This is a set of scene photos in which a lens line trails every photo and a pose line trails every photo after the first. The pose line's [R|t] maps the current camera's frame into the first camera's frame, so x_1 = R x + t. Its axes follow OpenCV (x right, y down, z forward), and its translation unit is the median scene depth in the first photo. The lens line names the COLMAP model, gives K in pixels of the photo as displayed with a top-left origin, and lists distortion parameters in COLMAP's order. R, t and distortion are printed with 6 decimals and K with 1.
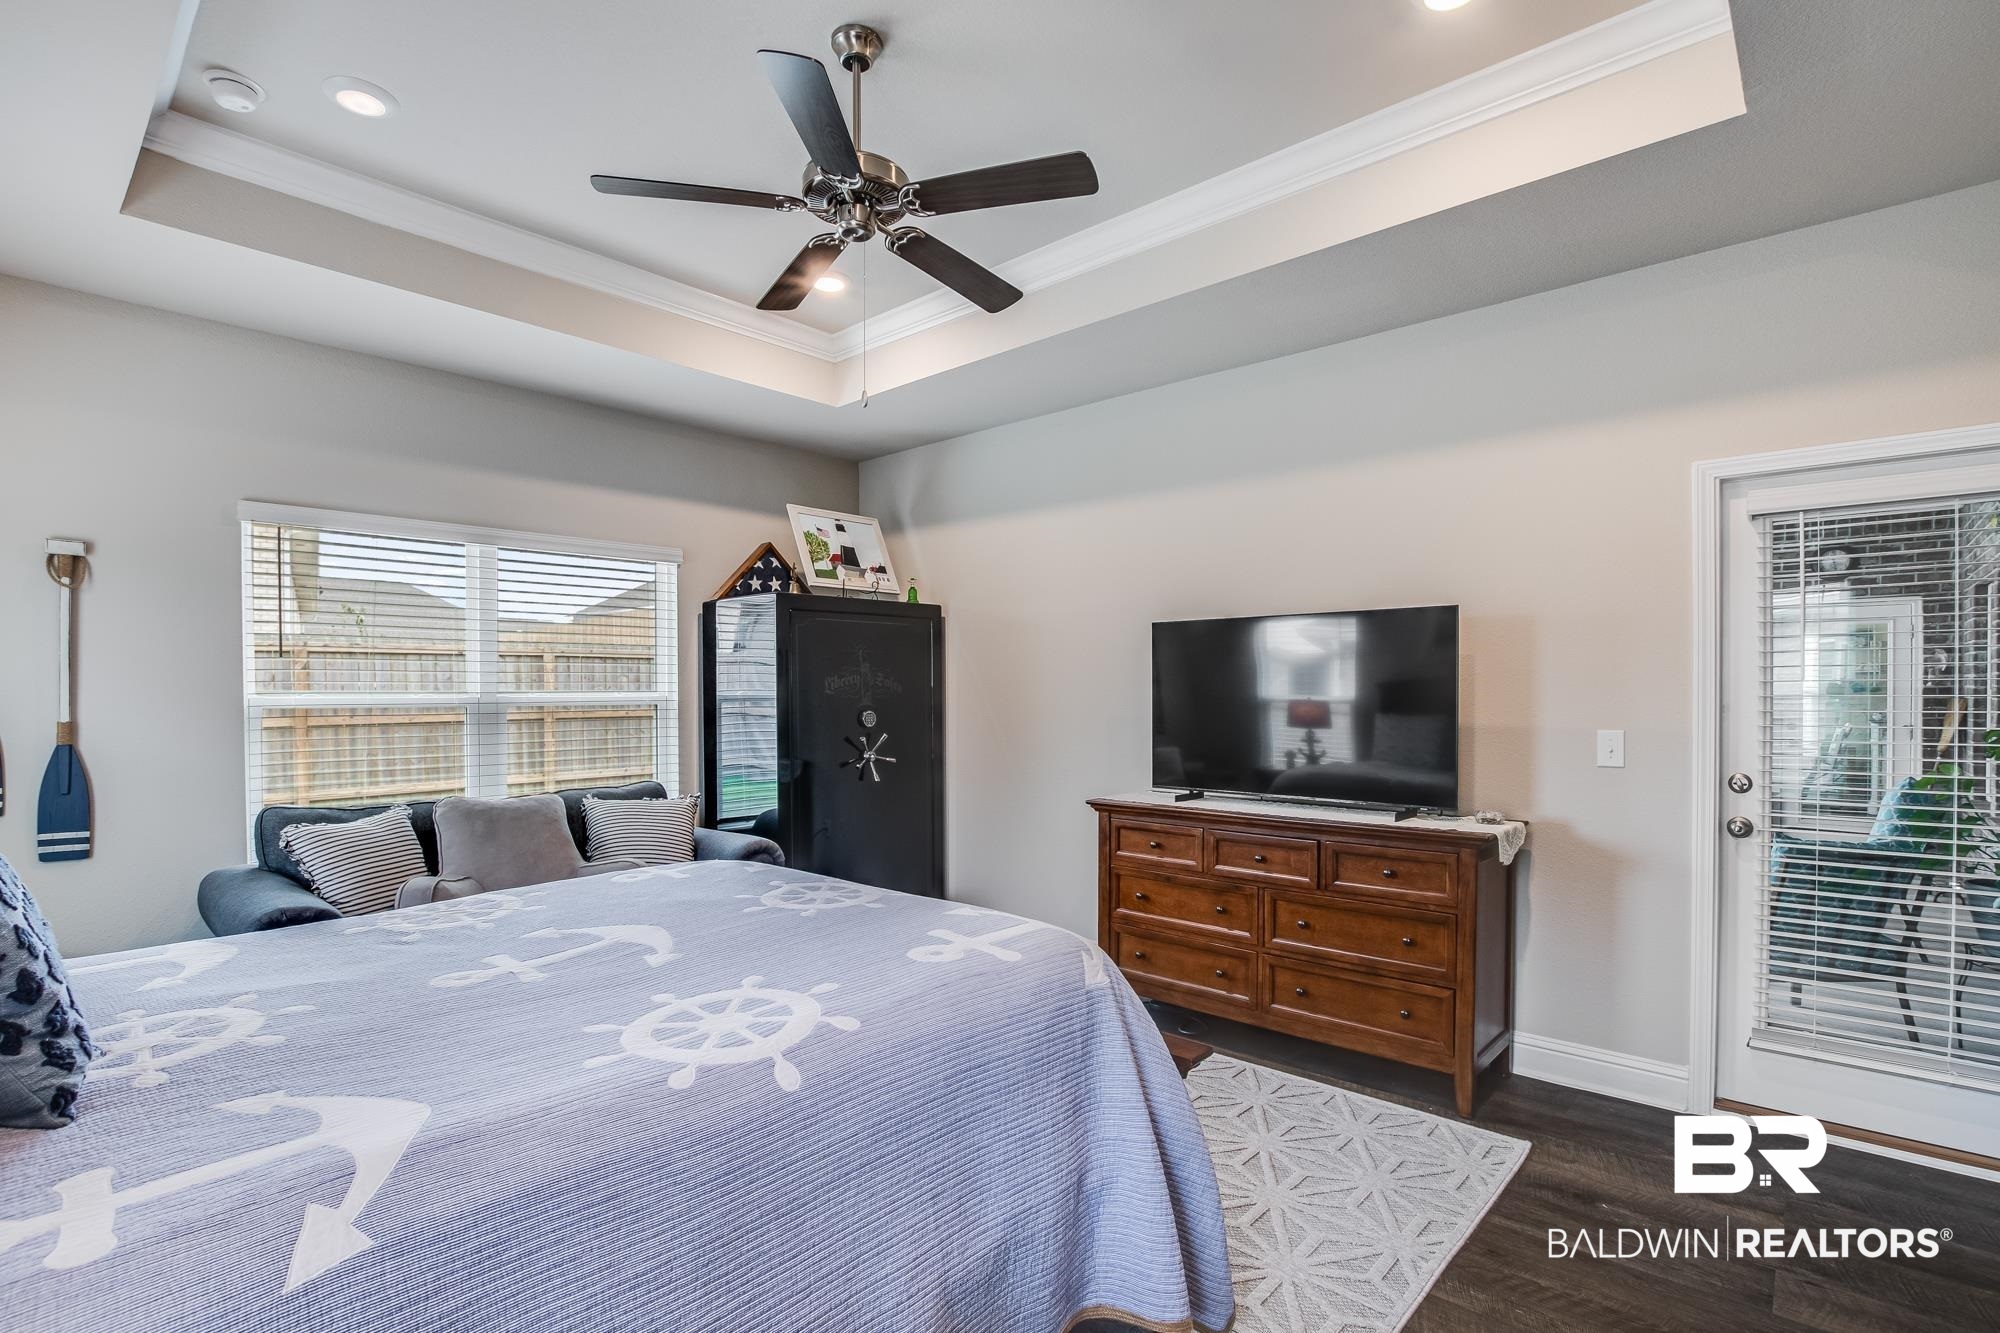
lens RADIAL K [[961.5, 0, 999.4], [0, 961.5, 694.6], [0, 0, 1]] dist [-0.002044, -0.000229]
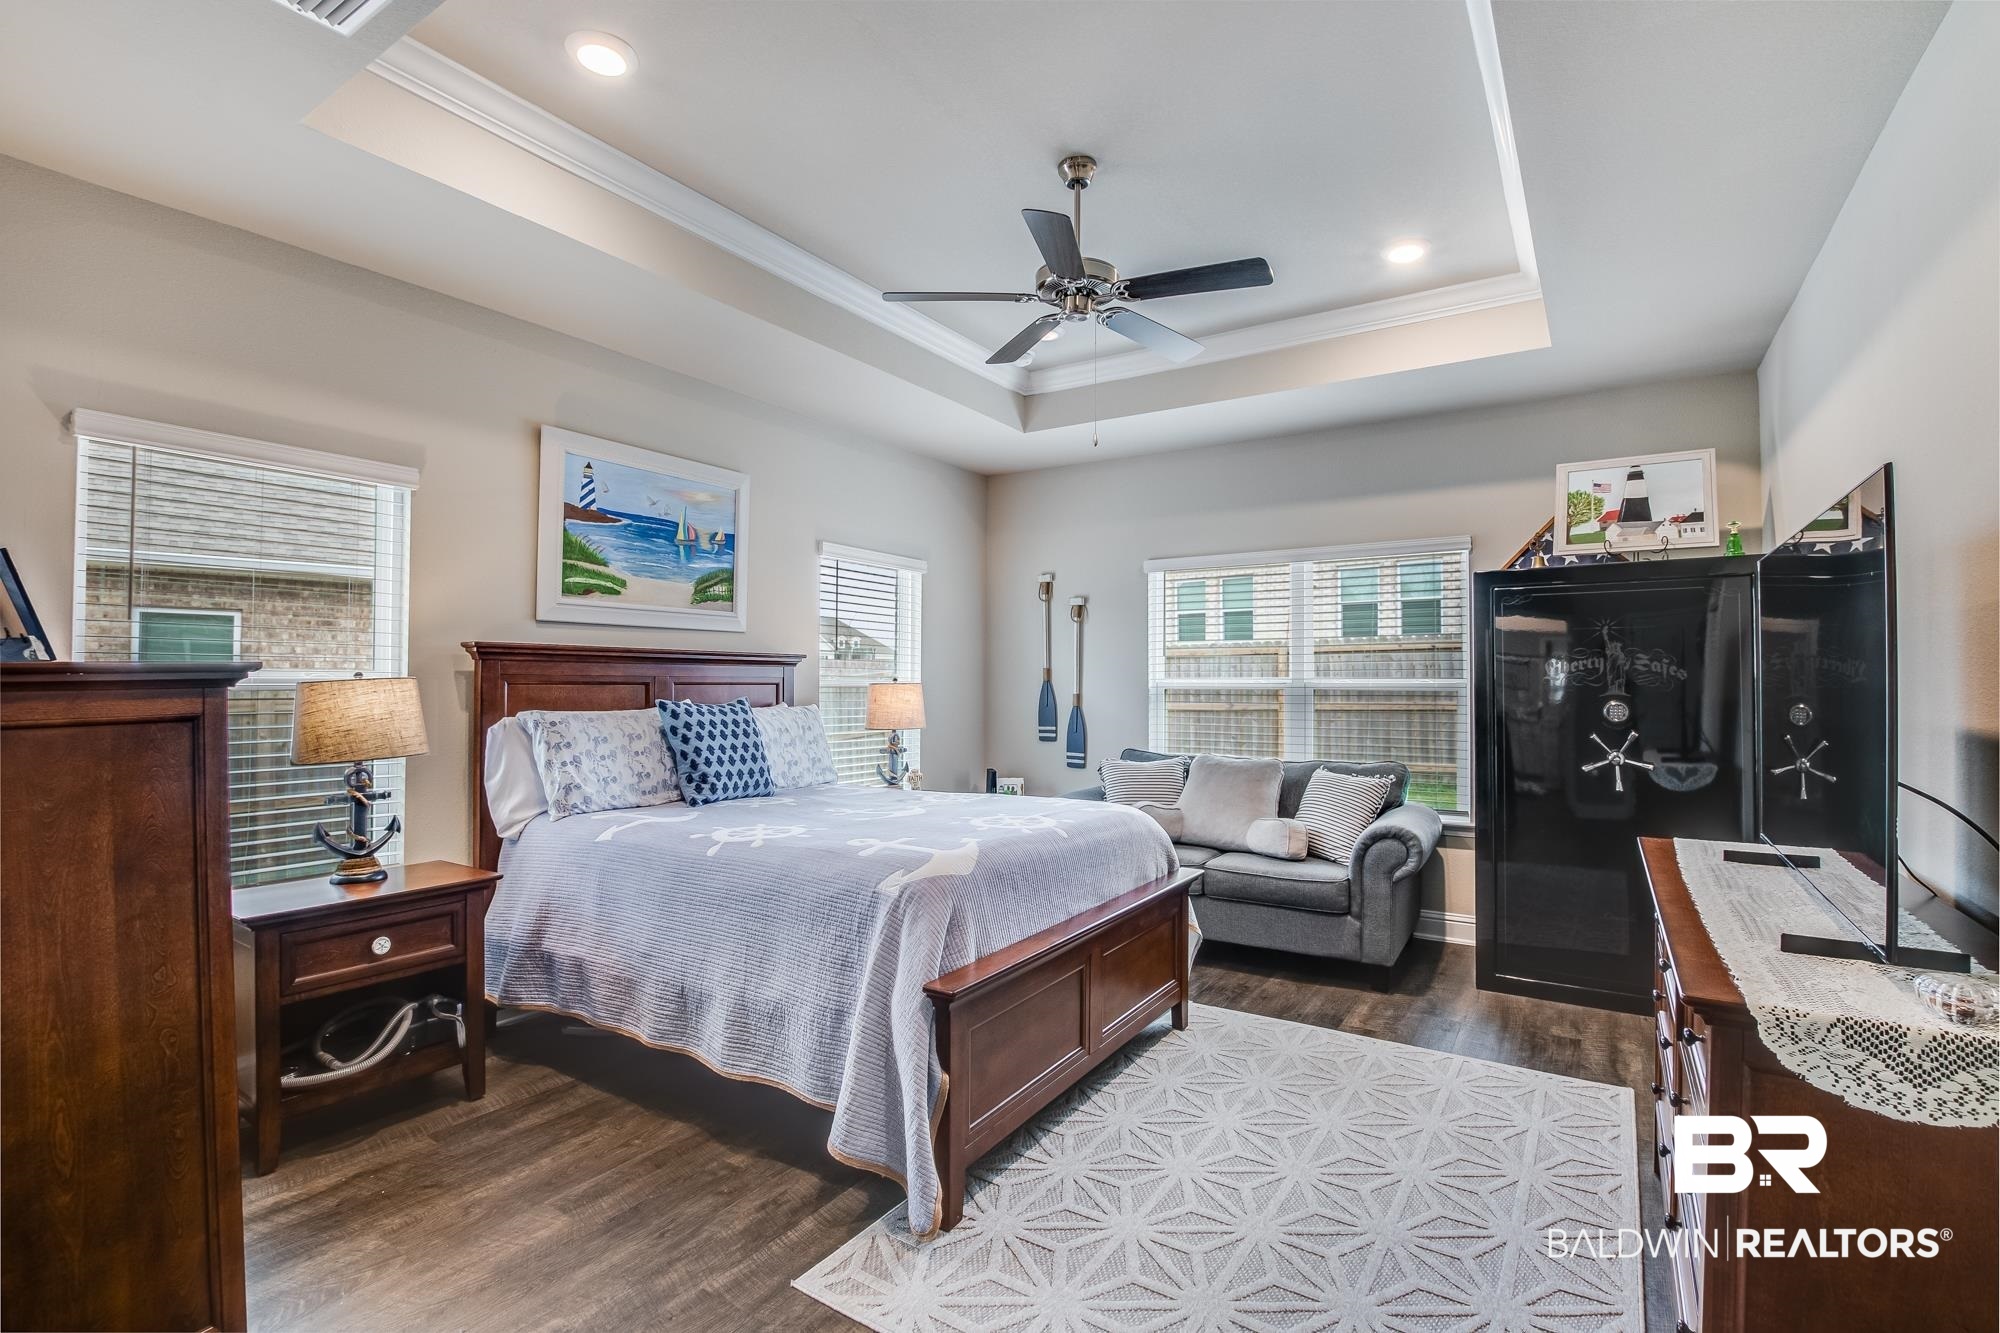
lens RADIAL K [[935.1, 0, 1000.0], [0, 935.1, 666.5], [0, 0, 1]] dist [-0.000386, -0.000067]
pose [[0.166319, -0.018071, -0.985906, 0.545685], [-0.012841, 0.999708, -0.020490, 0.009896], [0.985988, 0.016068, 0.166038, 0.369119]]
